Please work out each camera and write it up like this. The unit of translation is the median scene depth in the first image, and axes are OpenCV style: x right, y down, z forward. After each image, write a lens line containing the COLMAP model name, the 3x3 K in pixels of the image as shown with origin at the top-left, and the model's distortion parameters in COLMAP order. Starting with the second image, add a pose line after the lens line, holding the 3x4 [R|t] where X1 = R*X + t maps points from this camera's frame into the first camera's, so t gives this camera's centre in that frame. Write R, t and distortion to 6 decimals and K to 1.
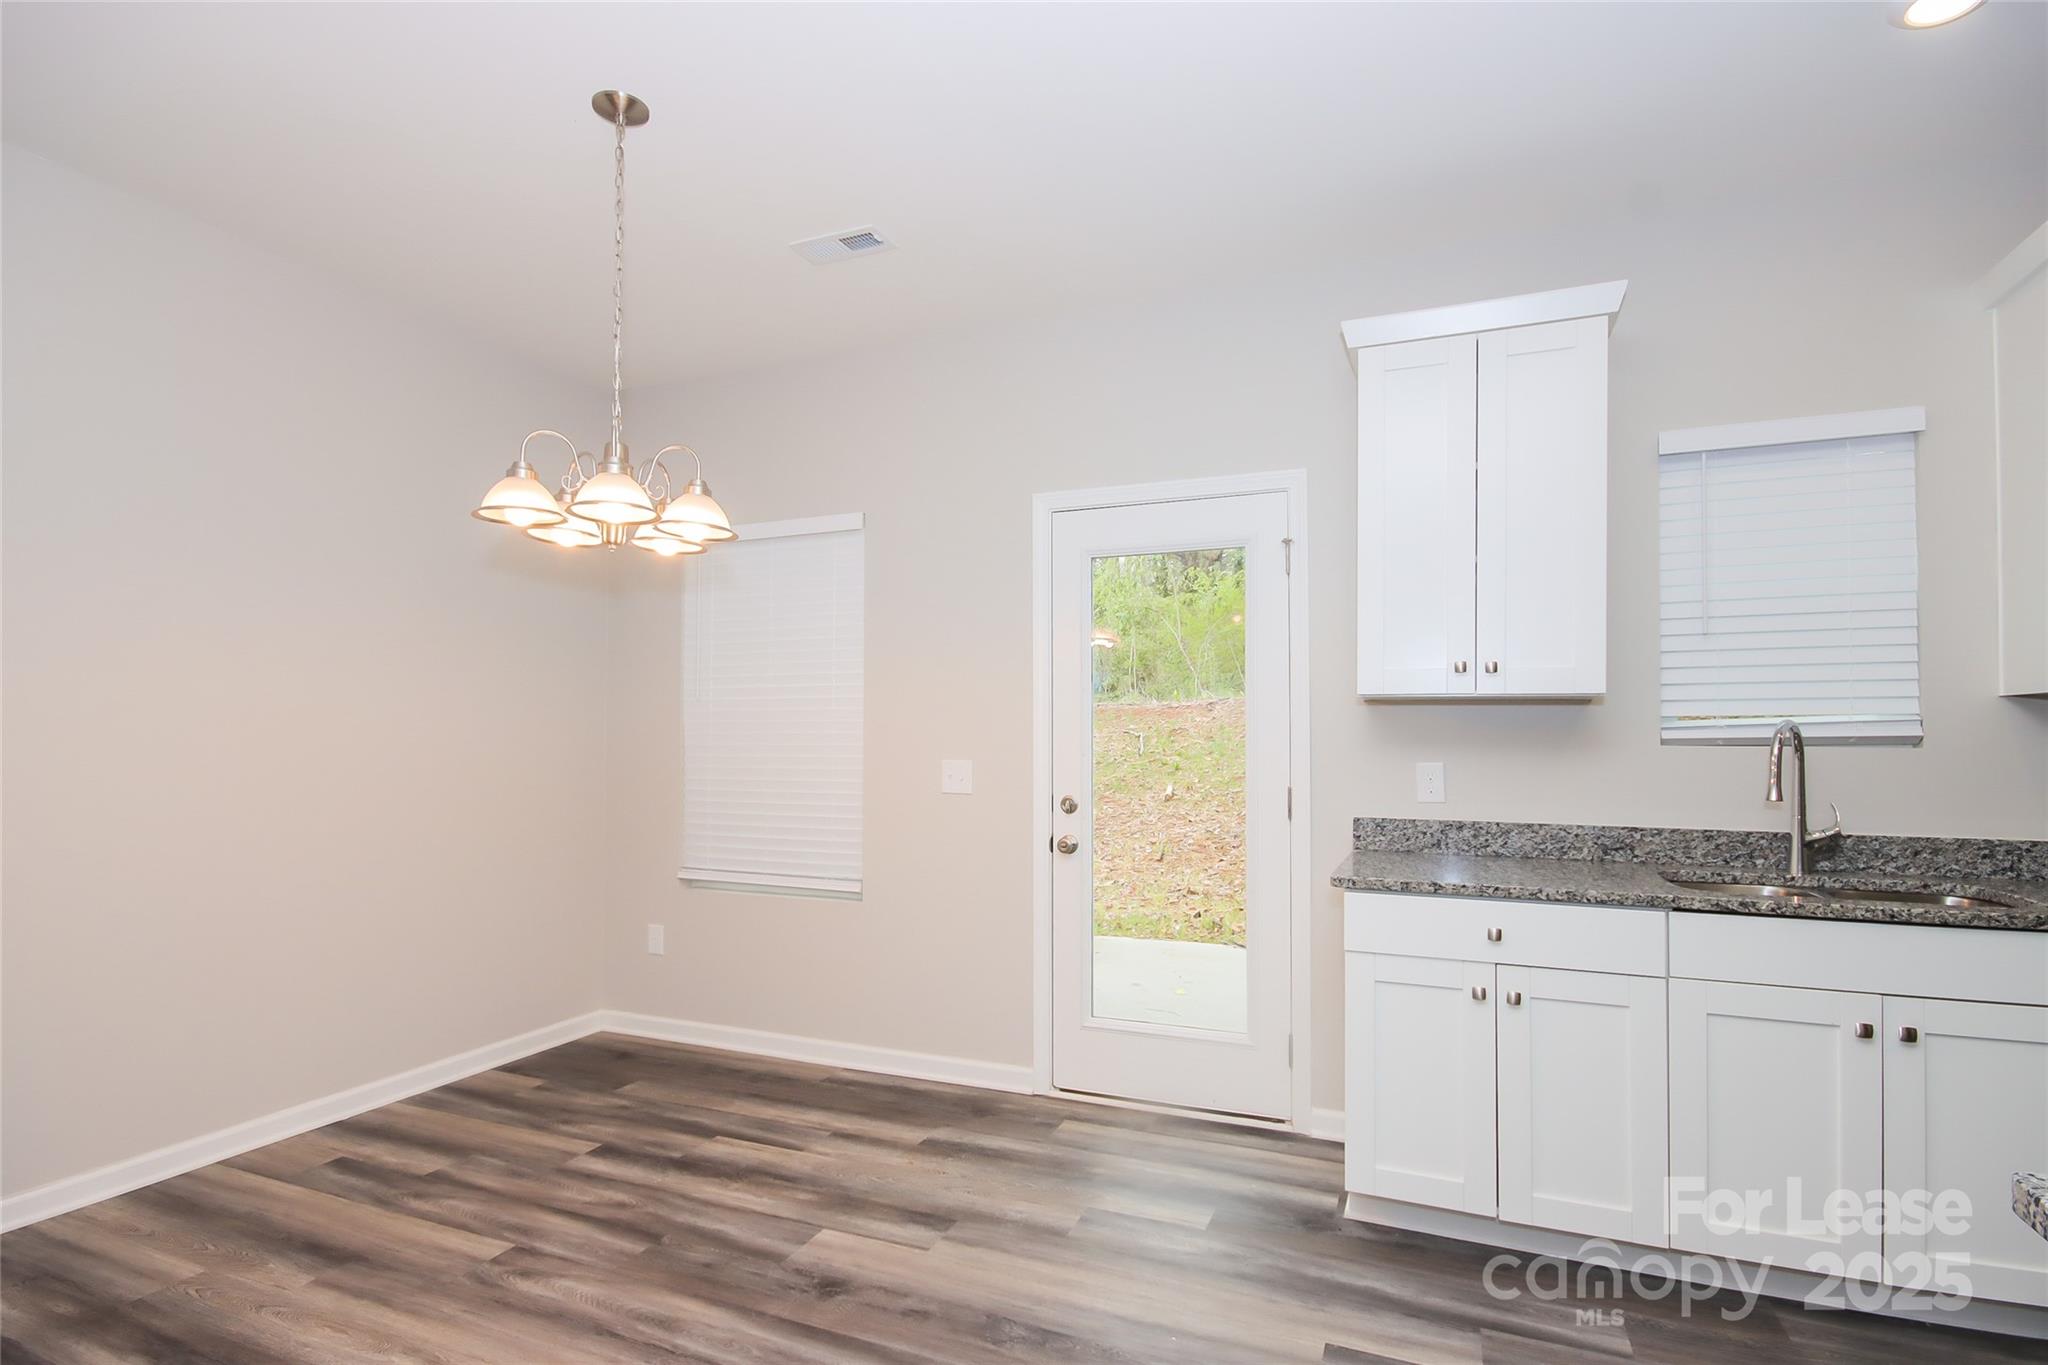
lens RADIAL K [[979.4, 0, 1053.1], [0, 979.4, 705.1], [0, 0, 1]] dist [0.000443, -0.000847]
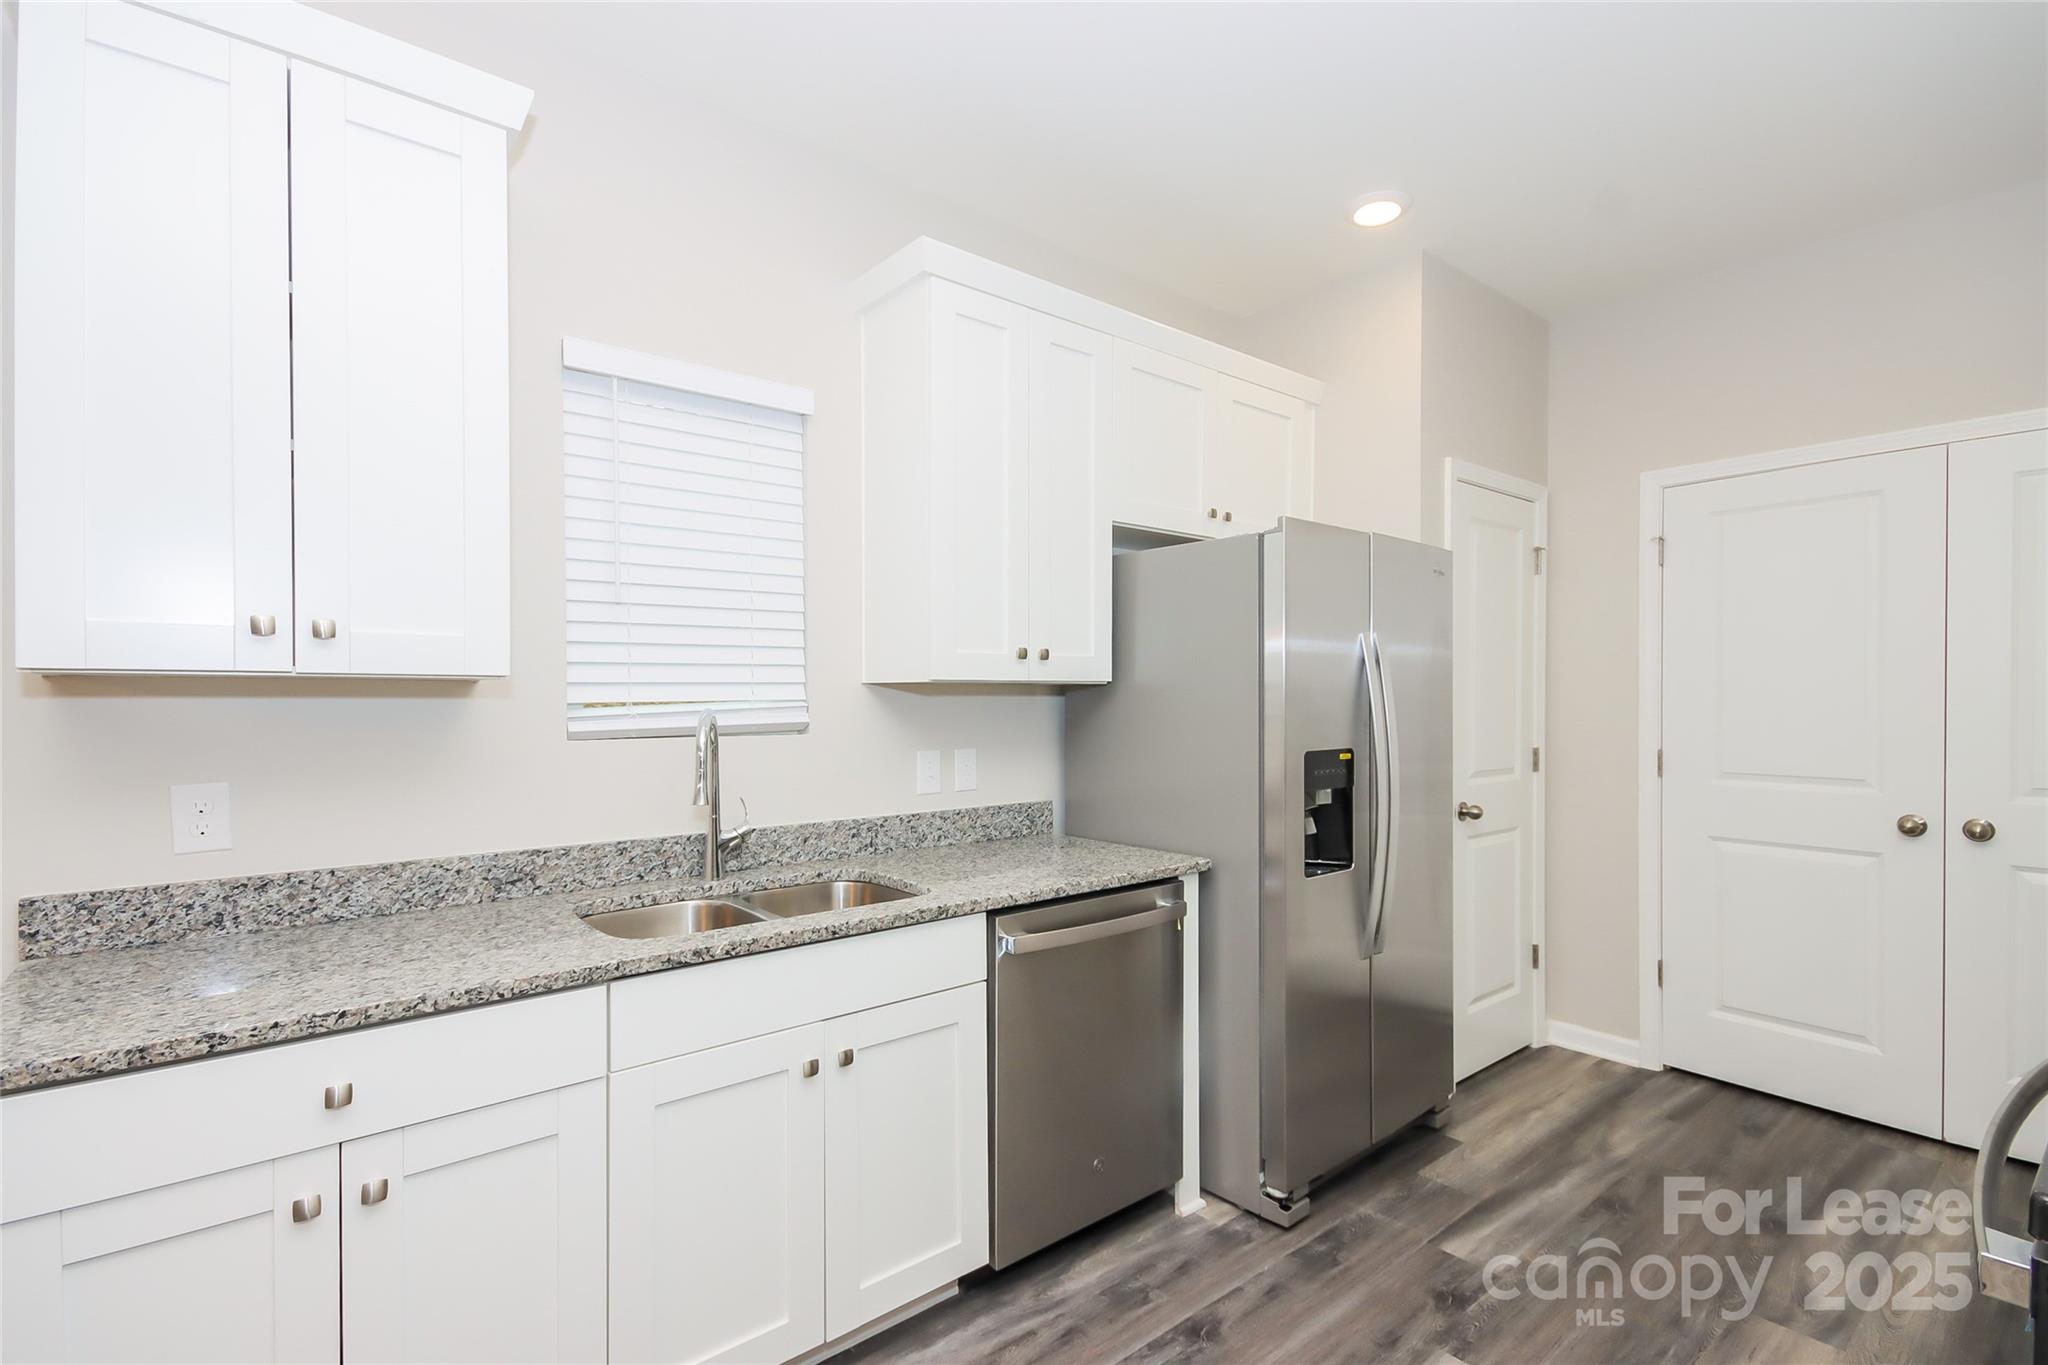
lens RADIAL K [[932.7, 0, 999.3], [0, 932.7, 707.6], [0, 0, 1]] dist [0.019224, -0.000490]
pose [[0.491988, -0.013393, 0.870499, 0.138459], [-0.016725, 0.999552, 0.024831, -0.009849], [-0.870441, -0.026776, 0.491543, 0.332727]]
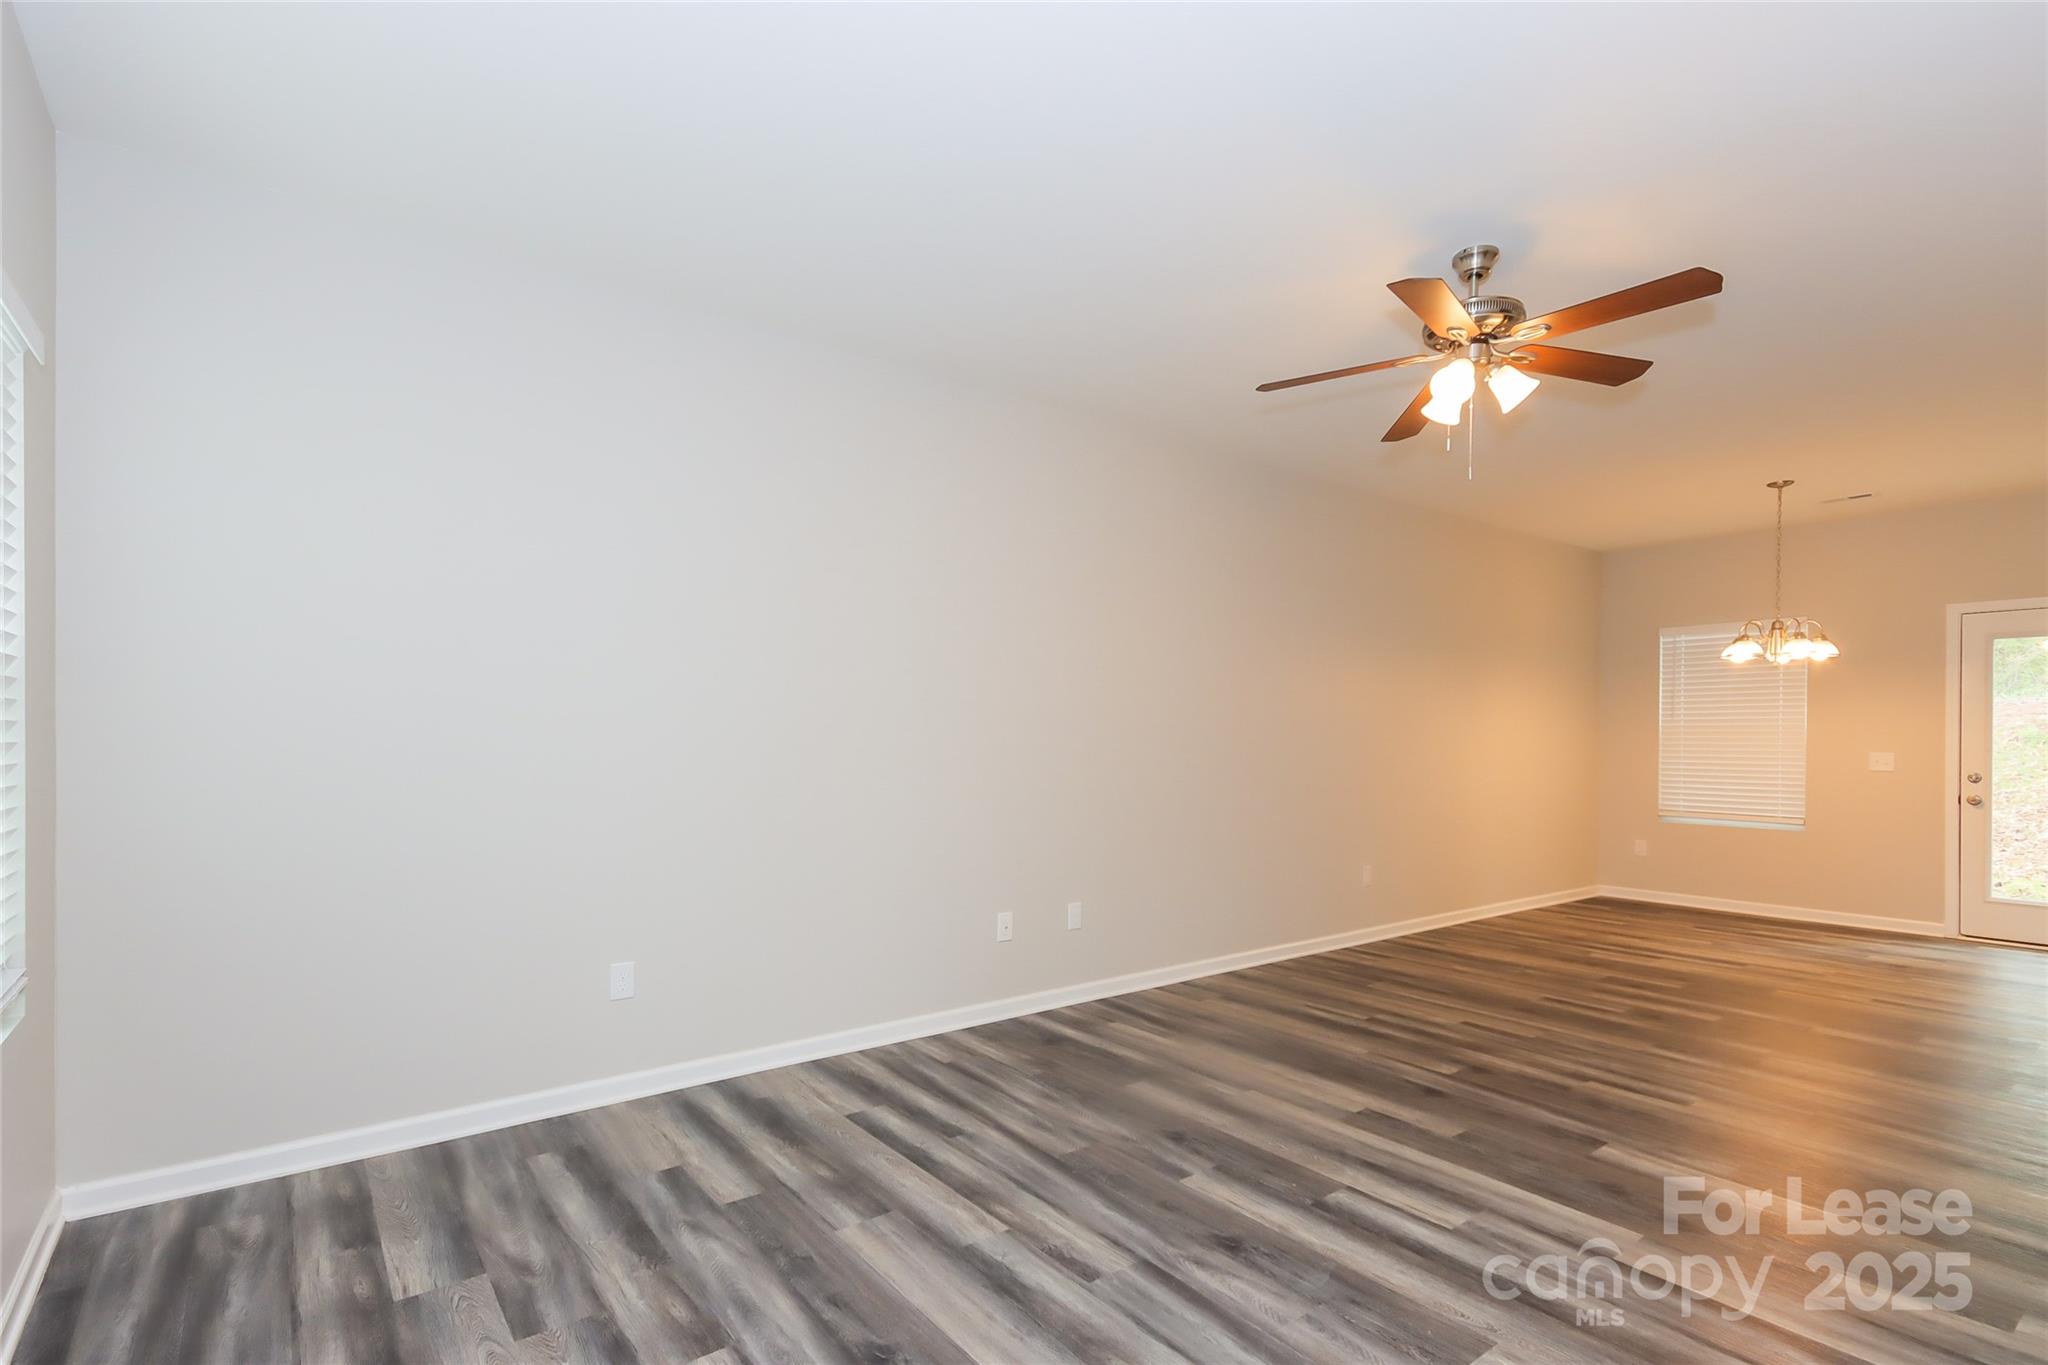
lens RADIAL K [[998.2, 0, 1018.5], [0, 998.2, 733.4], [0, 0, 1]] dist [-0.001765, 0.000053]
pose [[0.857747, 0.008126, -0.514007, -0.684516], [0.007559, 0.999568, 0.028418, -0.054853], [0.514016, -0.028261, 0.857315, -1.808291]]
